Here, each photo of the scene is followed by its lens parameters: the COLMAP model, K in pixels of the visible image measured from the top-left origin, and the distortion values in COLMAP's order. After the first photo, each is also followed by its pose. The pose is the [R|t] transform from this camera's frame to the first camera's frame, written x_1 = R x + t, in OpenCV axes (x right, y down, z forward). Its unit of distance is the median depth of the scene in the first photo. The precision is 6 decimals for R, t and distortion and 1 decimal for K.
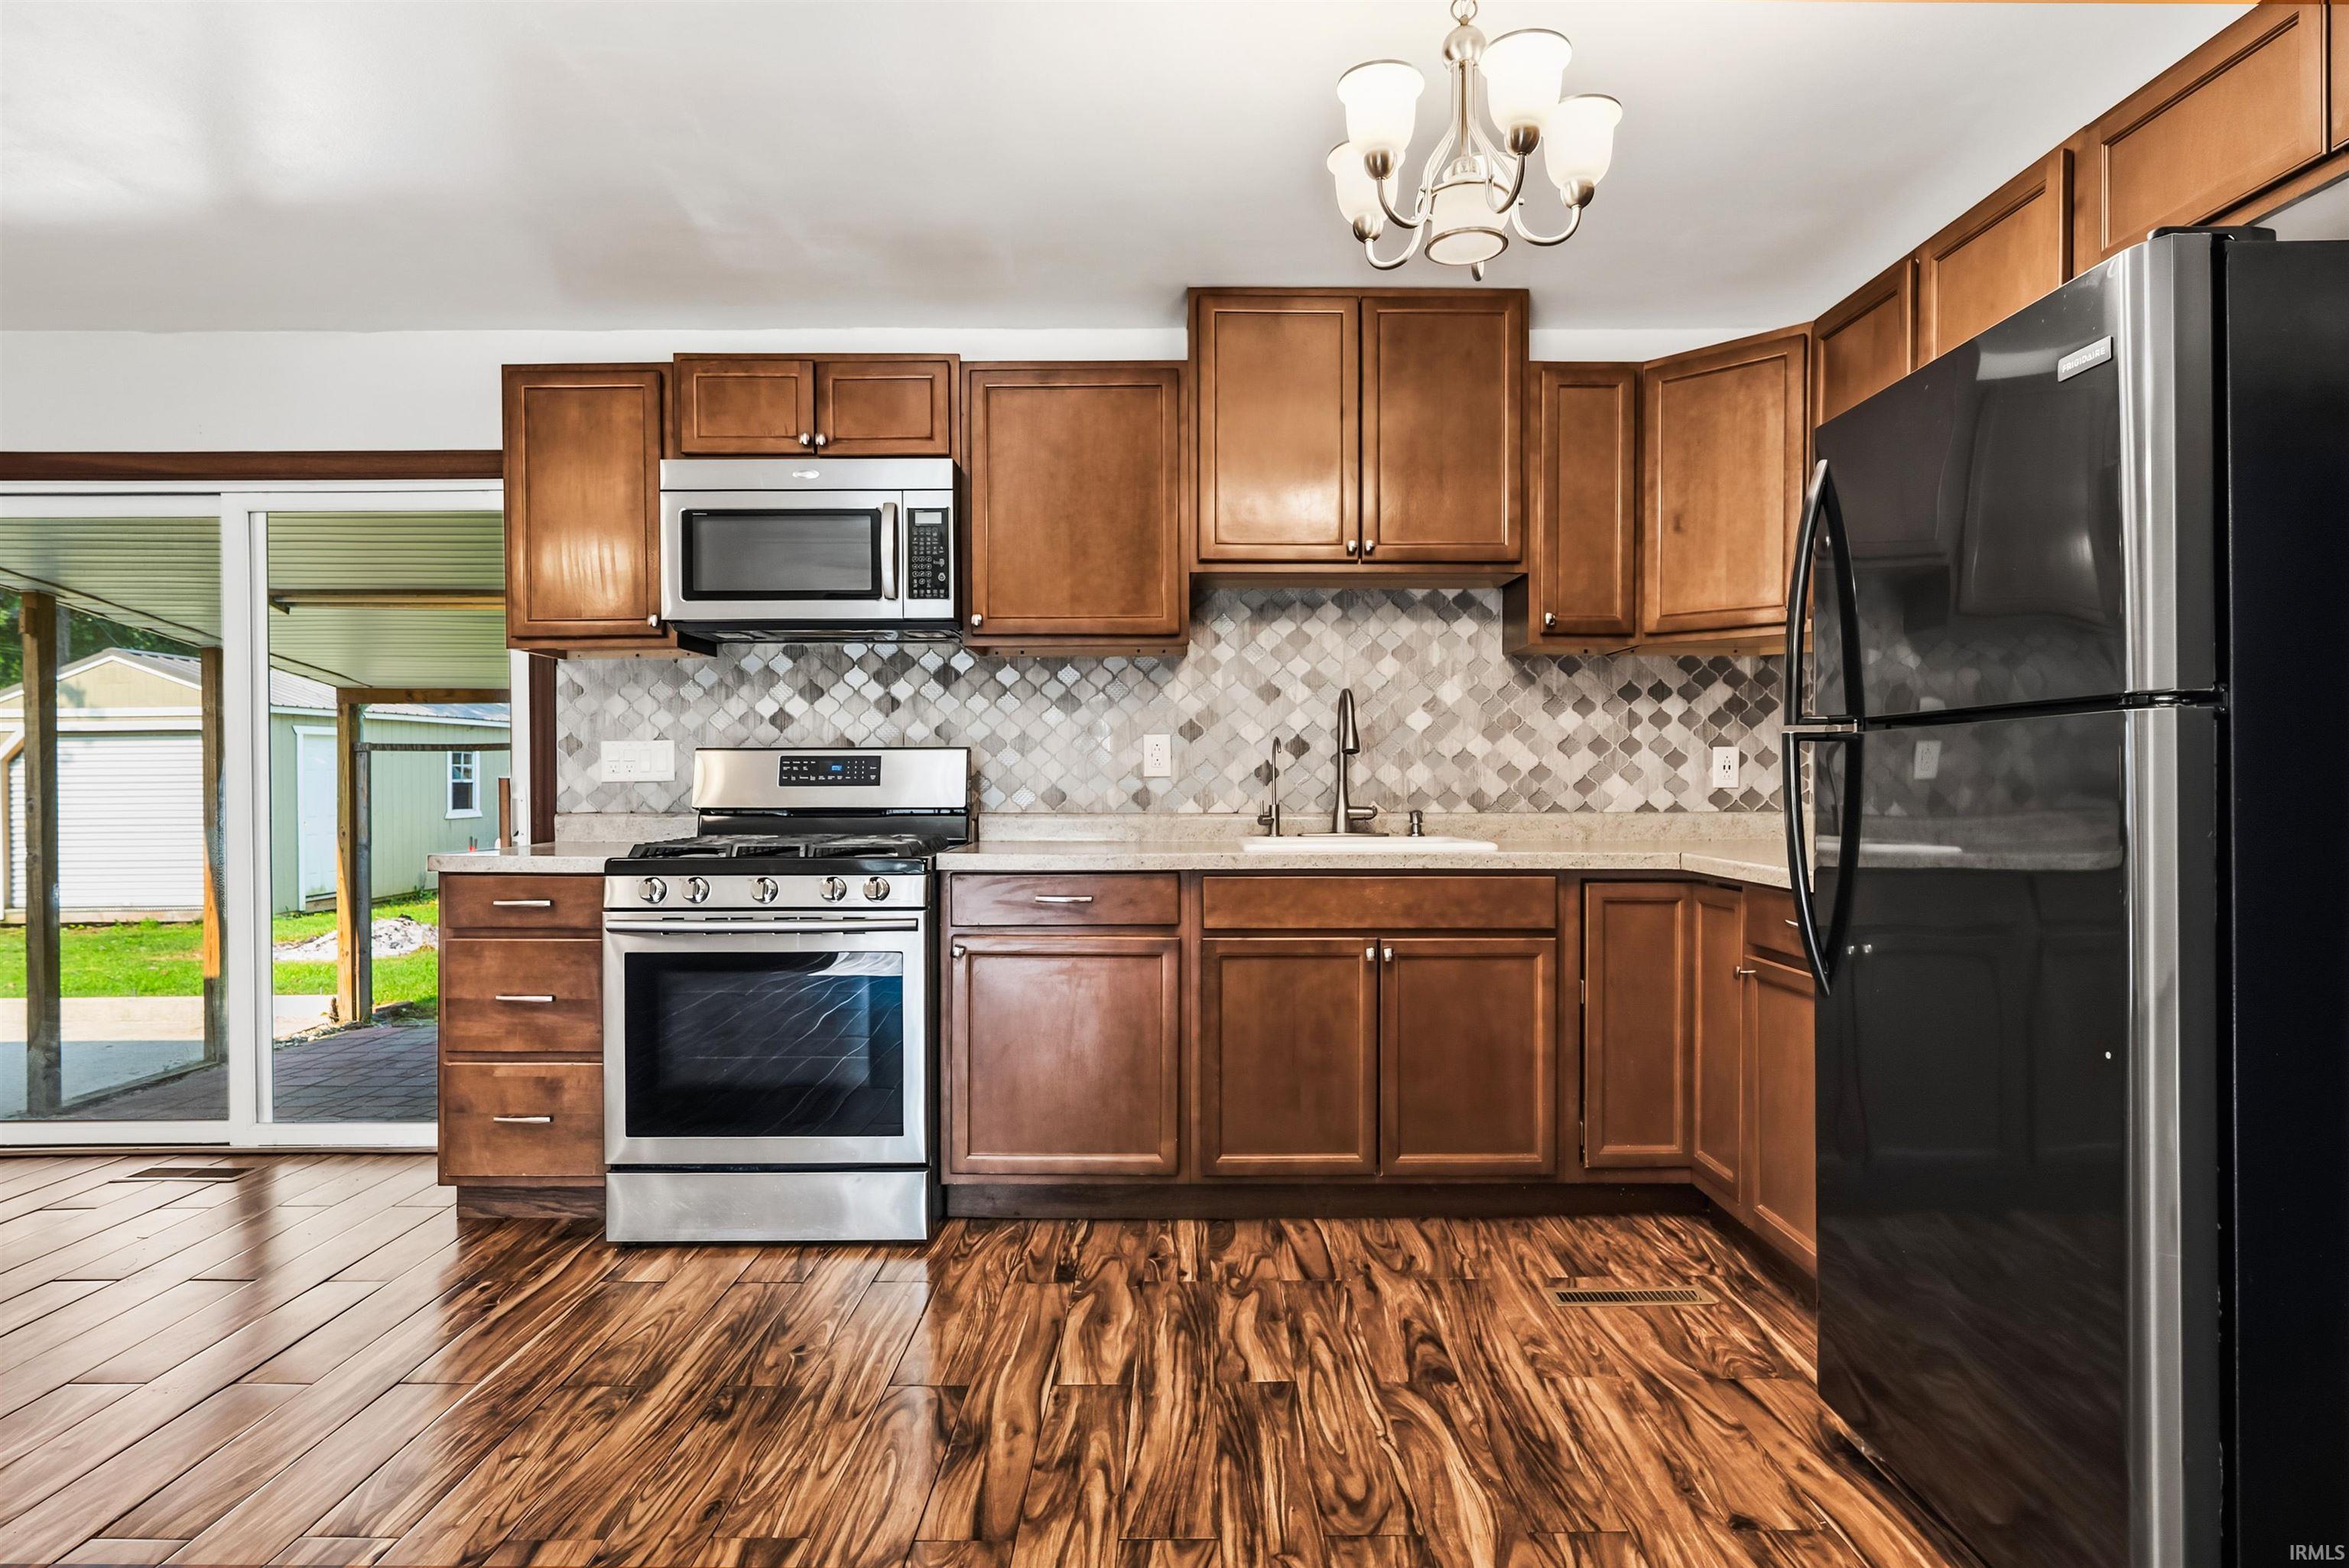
lens RADIAL K [[1239.5, 0, 1190.0], [0, 1239.5, 782.2], [0, 0, 1]] dist [-0.002292, 0.001186]
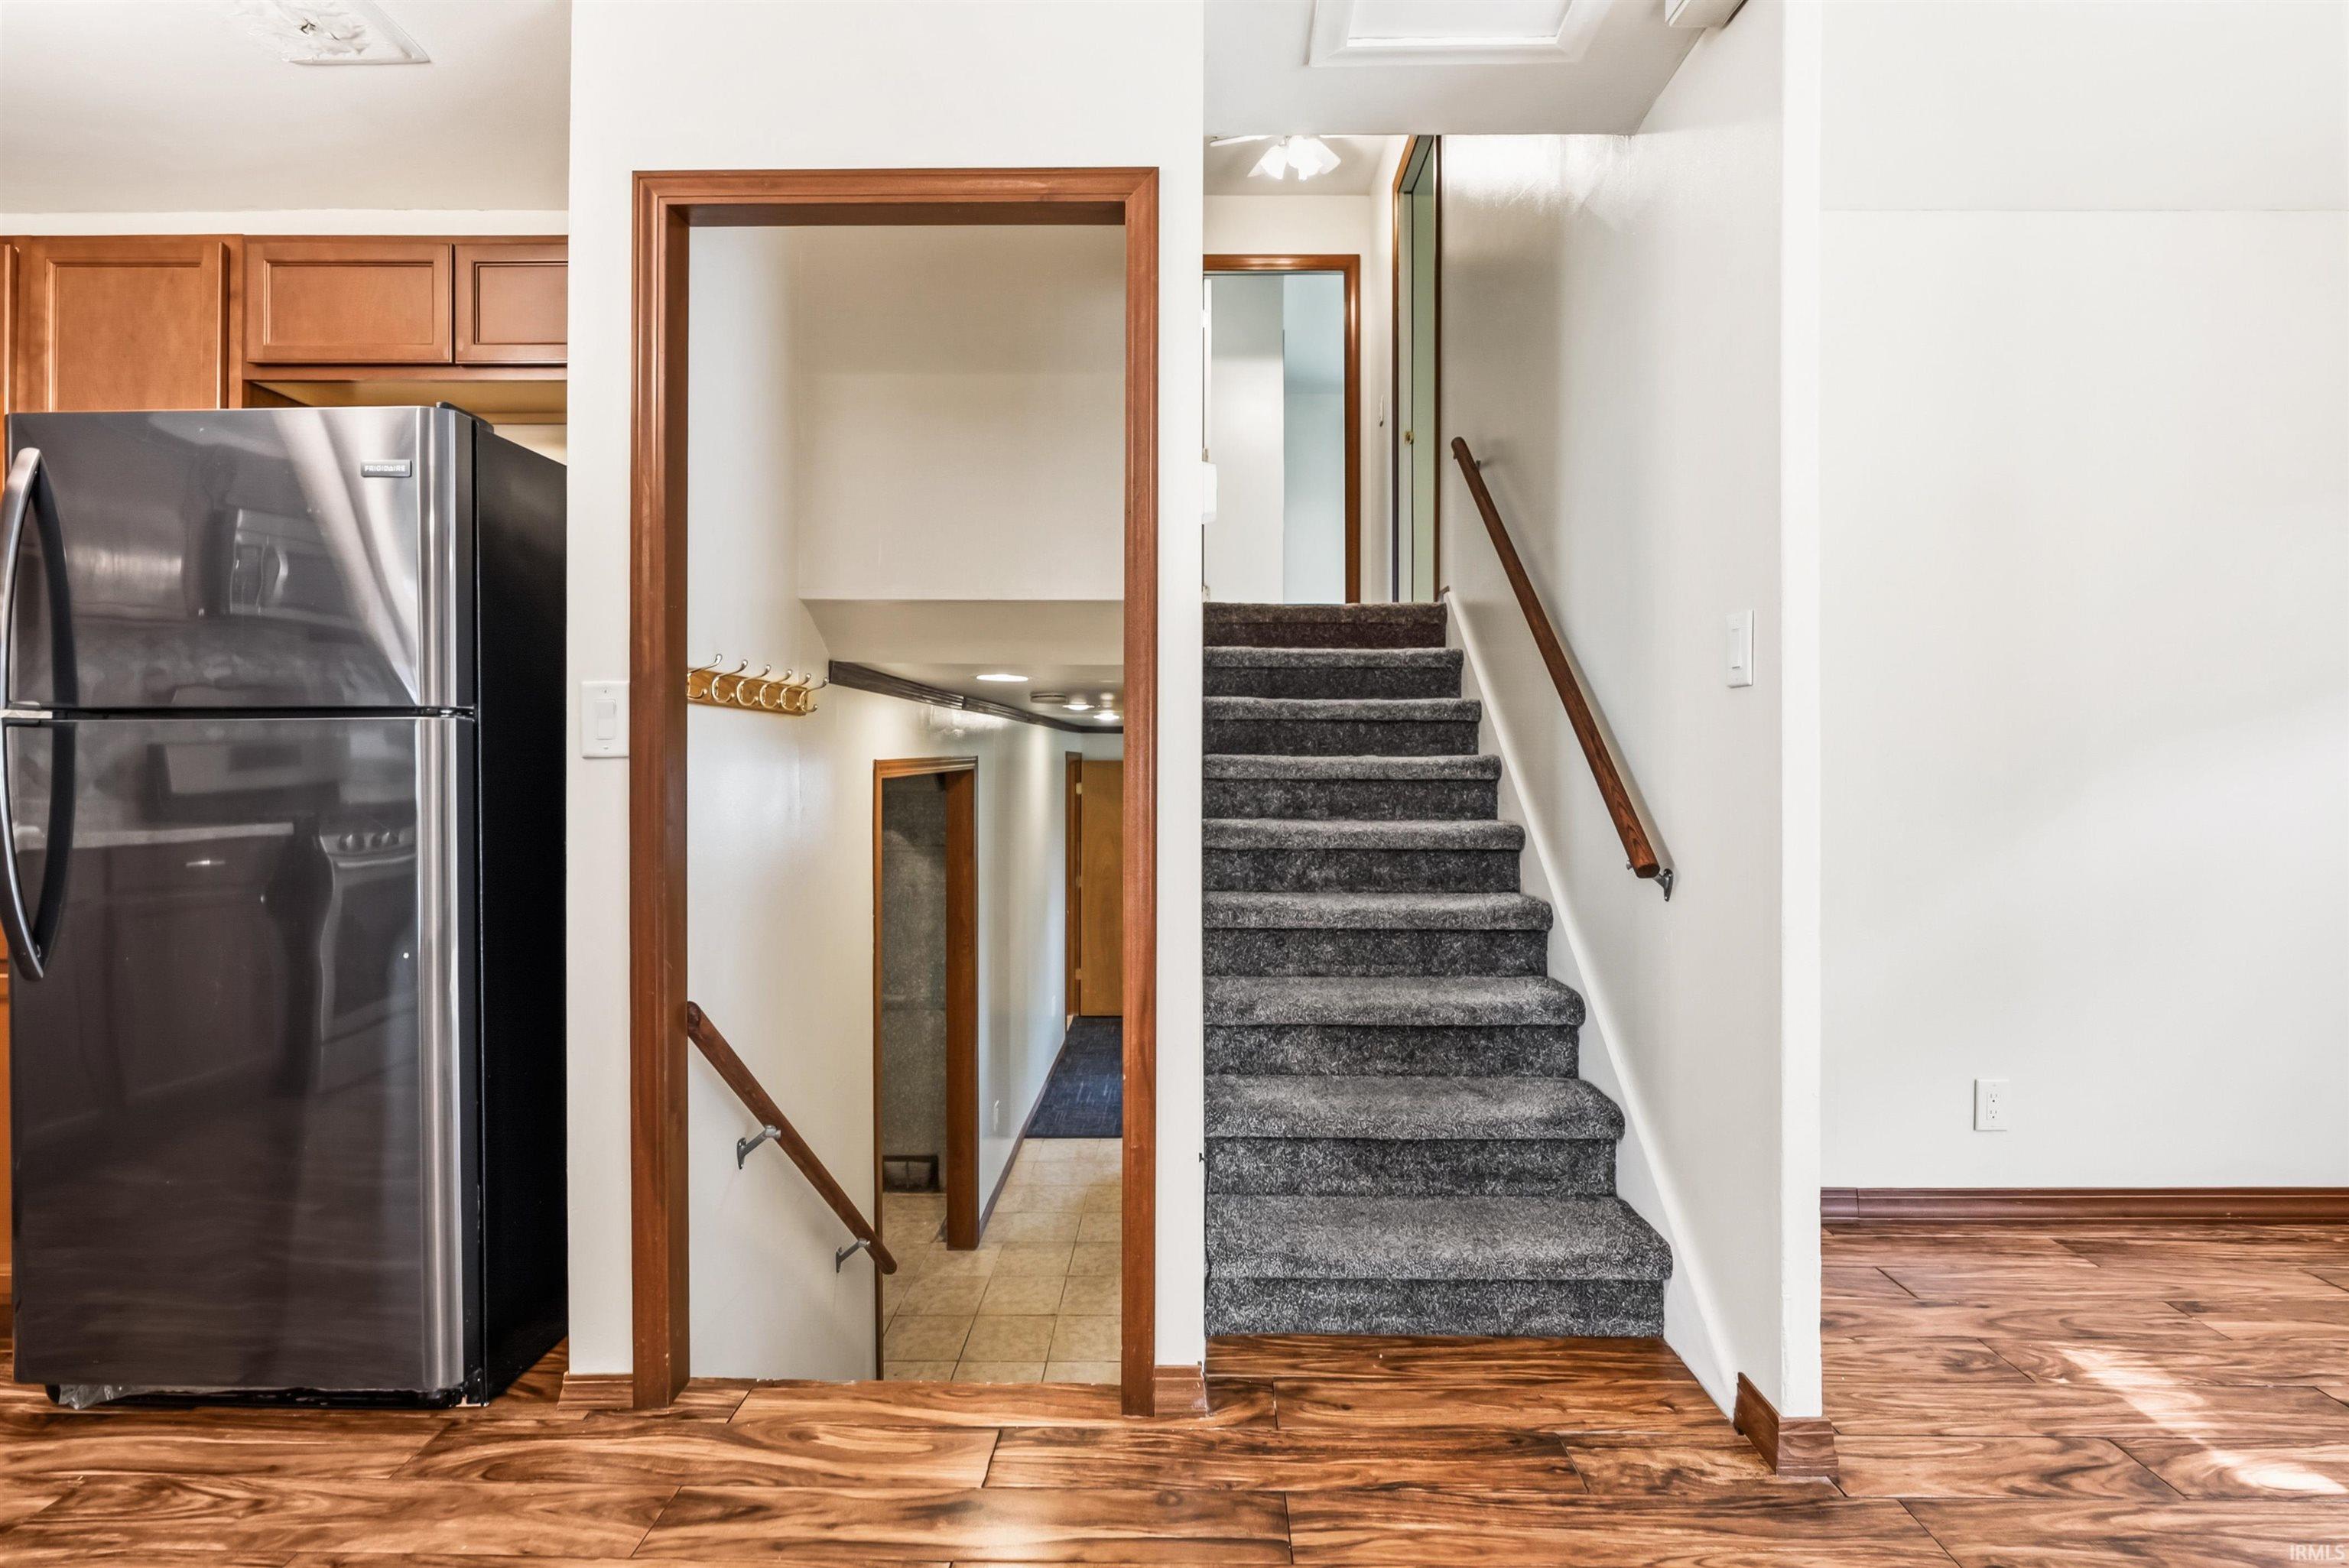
lens RADIAL K [[1069.7, 0, 1177.3], [0, 1069.7, 762.1], [0, 0, 1]] dist [-0.001132, -0.000056]
pose [[0.026150, 0.000871, 0.999658, -0.206964], [0.001485, 0.999998, -0.000910, -0.001854], [-0.999657, 0.001508, 0.026149, 0.028942]]
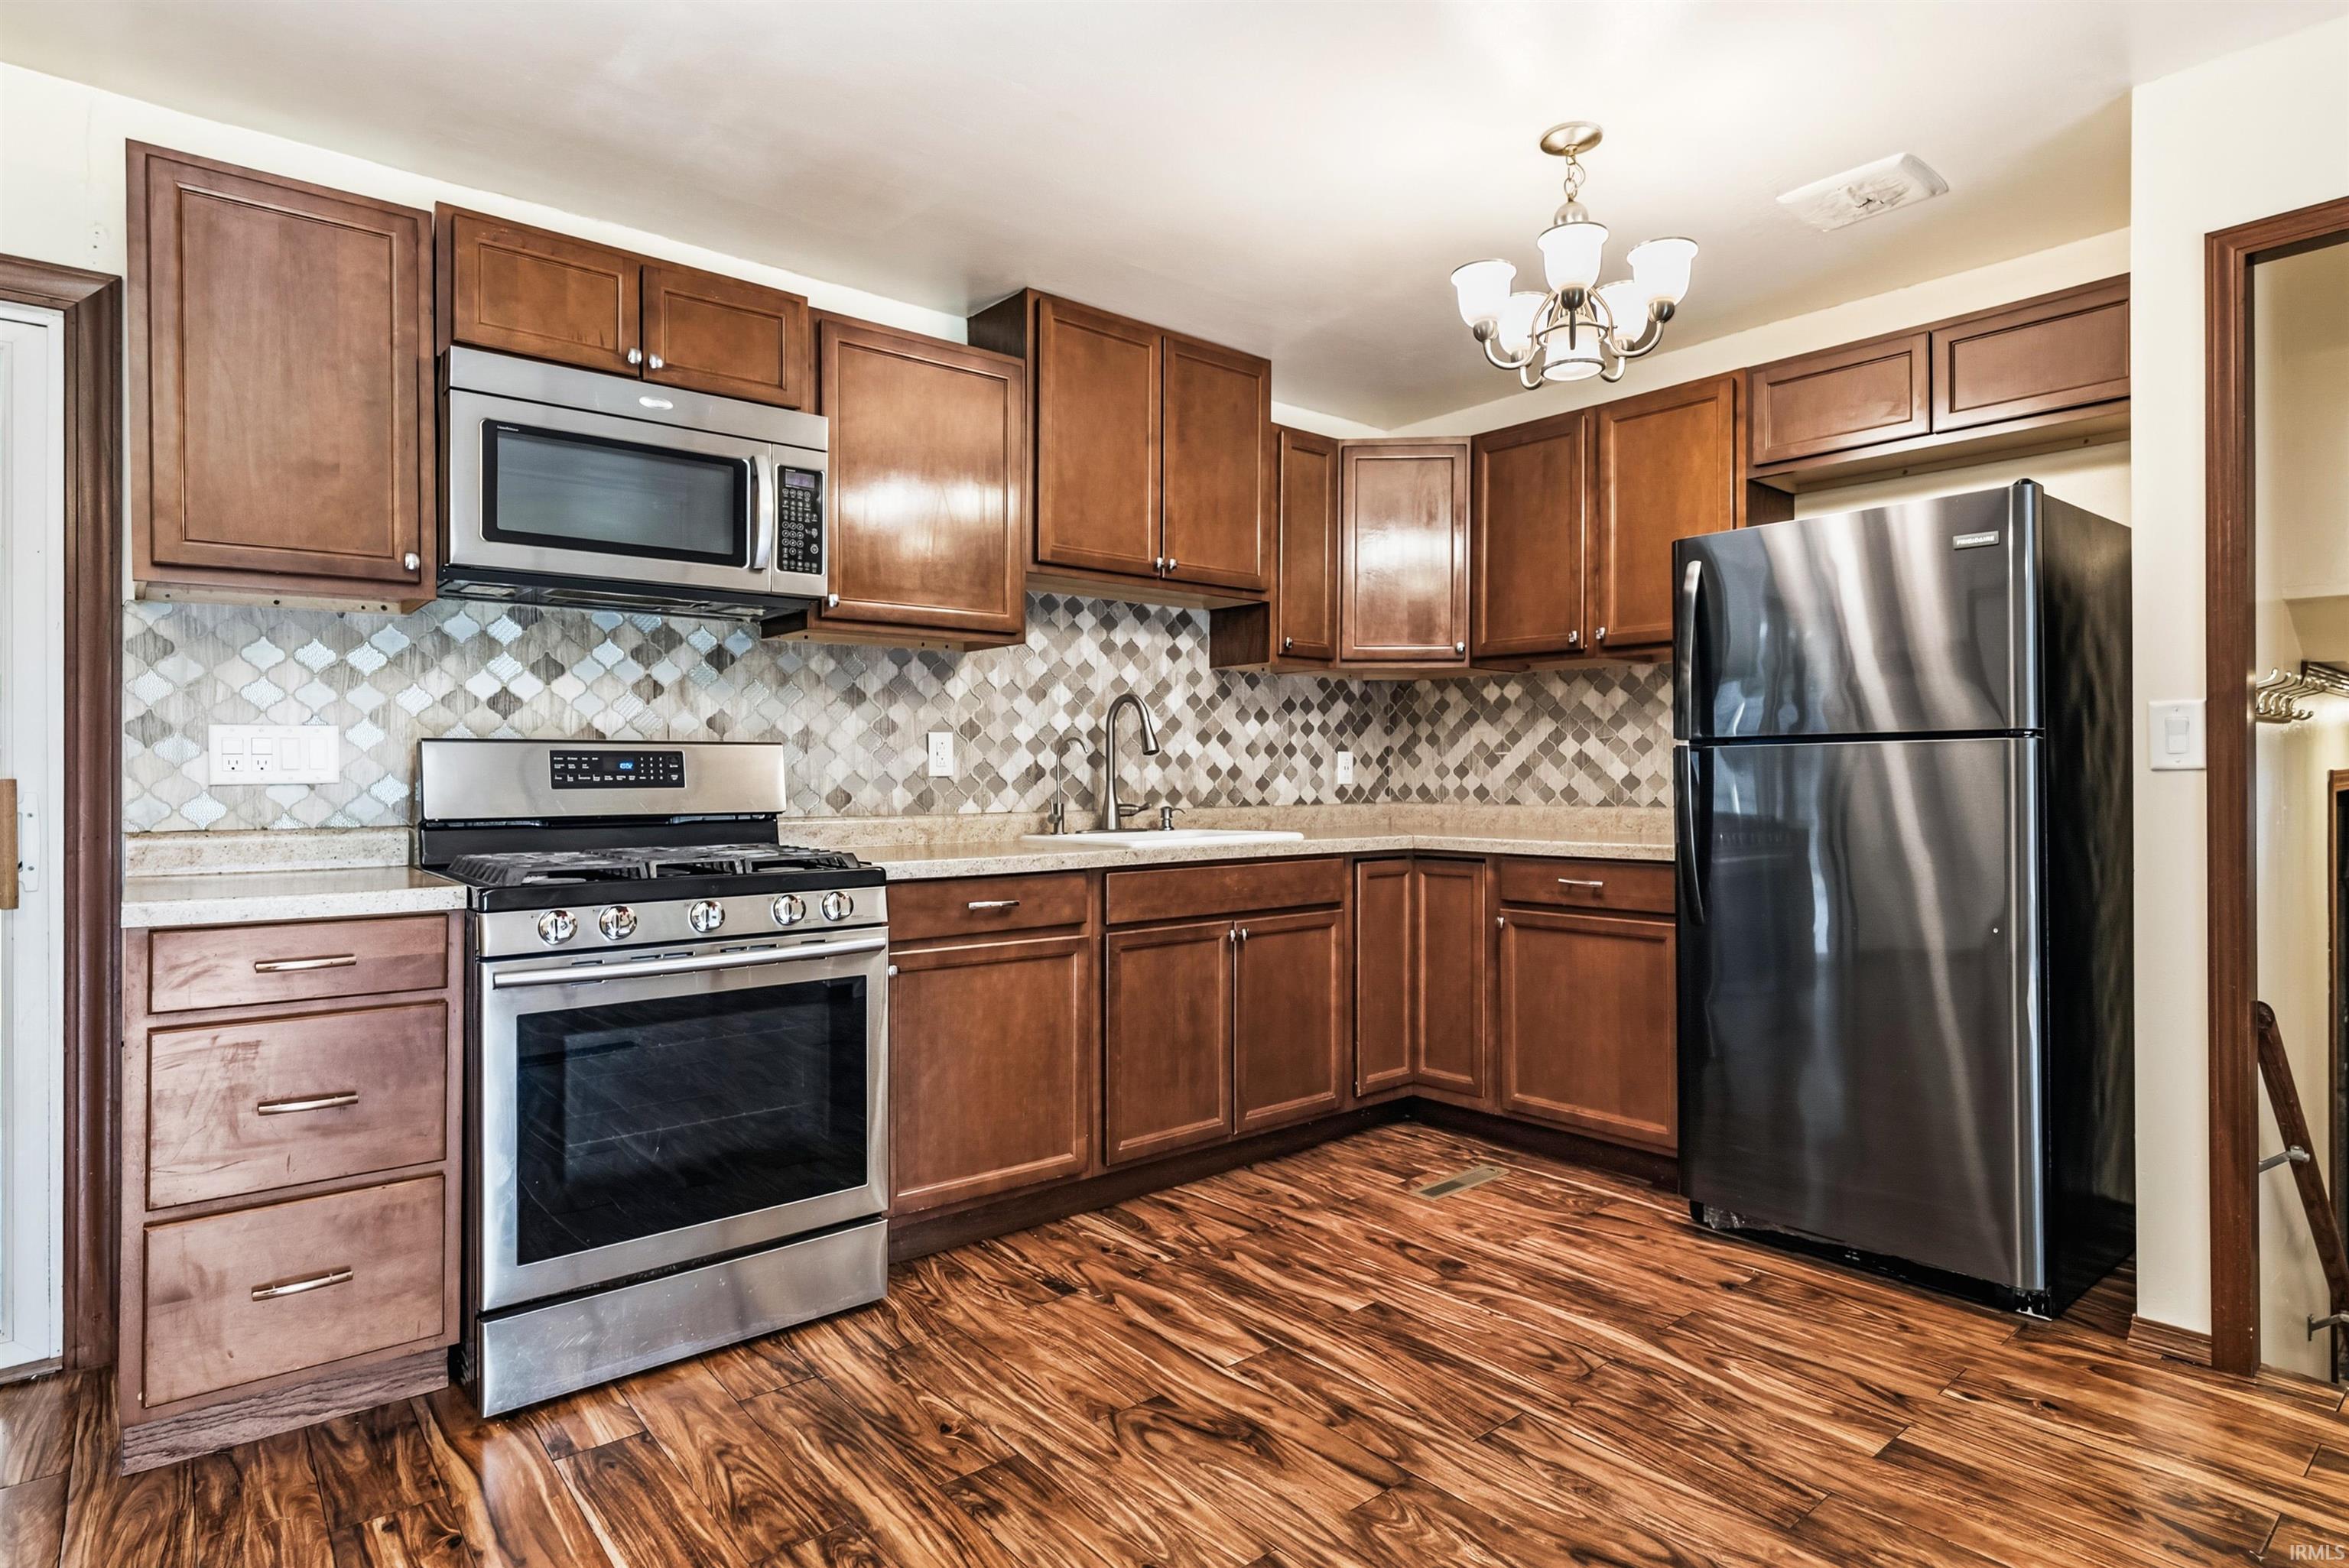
lens RADIAL K [[1237.1, 0, 1185.6], [0, 1237.1, 769.1], [0, 0, 1]] dist [-0.003194, 0.002733]
pose [[0.768446, 0.002535, 0.639910, -0.559287], [0.003819, 0.999956, -0.008547, -0.001293], [-0.639903, 0.009011, 0.768403, 0.160285]]
